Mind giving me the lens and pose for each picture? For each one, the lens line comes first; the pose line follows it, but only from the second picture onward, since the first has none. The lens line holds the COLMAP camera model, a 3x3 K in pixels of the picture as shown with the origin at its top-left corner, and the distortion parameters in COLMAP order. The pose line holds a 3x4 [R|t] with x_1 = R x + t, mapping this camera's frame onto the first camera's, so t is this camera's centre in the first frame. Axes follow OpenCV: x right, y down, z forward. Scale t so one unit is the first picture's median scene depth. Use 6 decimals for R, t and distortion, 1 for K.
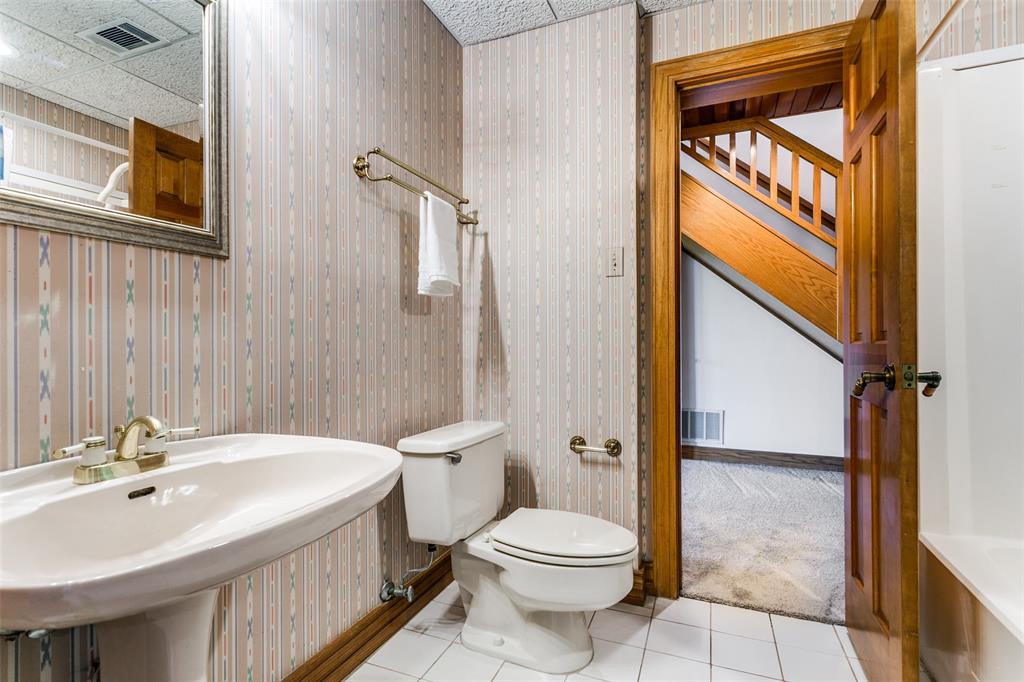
lens RADIAL K [[508.2, 0, 507.3], [0, 508.2, 346.7], [0, 0, 1]] dist [-0.000339, 0.000174]
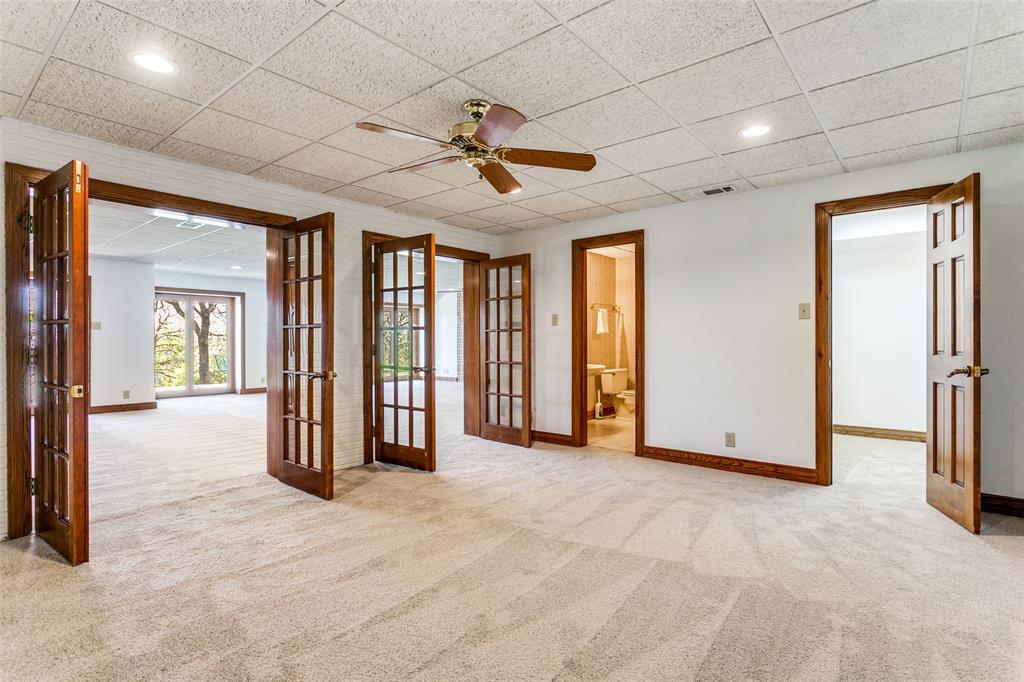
lens RADIAL K [[508.2, 0, 507.3], [0, 508.2, 346.7], [0, 0, 1]] dist [-0.000339, 0.000174]
pose [[0.957008, 0.002700, -0.290048, 0.235738], [-0.001578, 0.999990, 0.004104, -0.022097], [0.290056, -0.003470, 0.957003, -2.826126]]
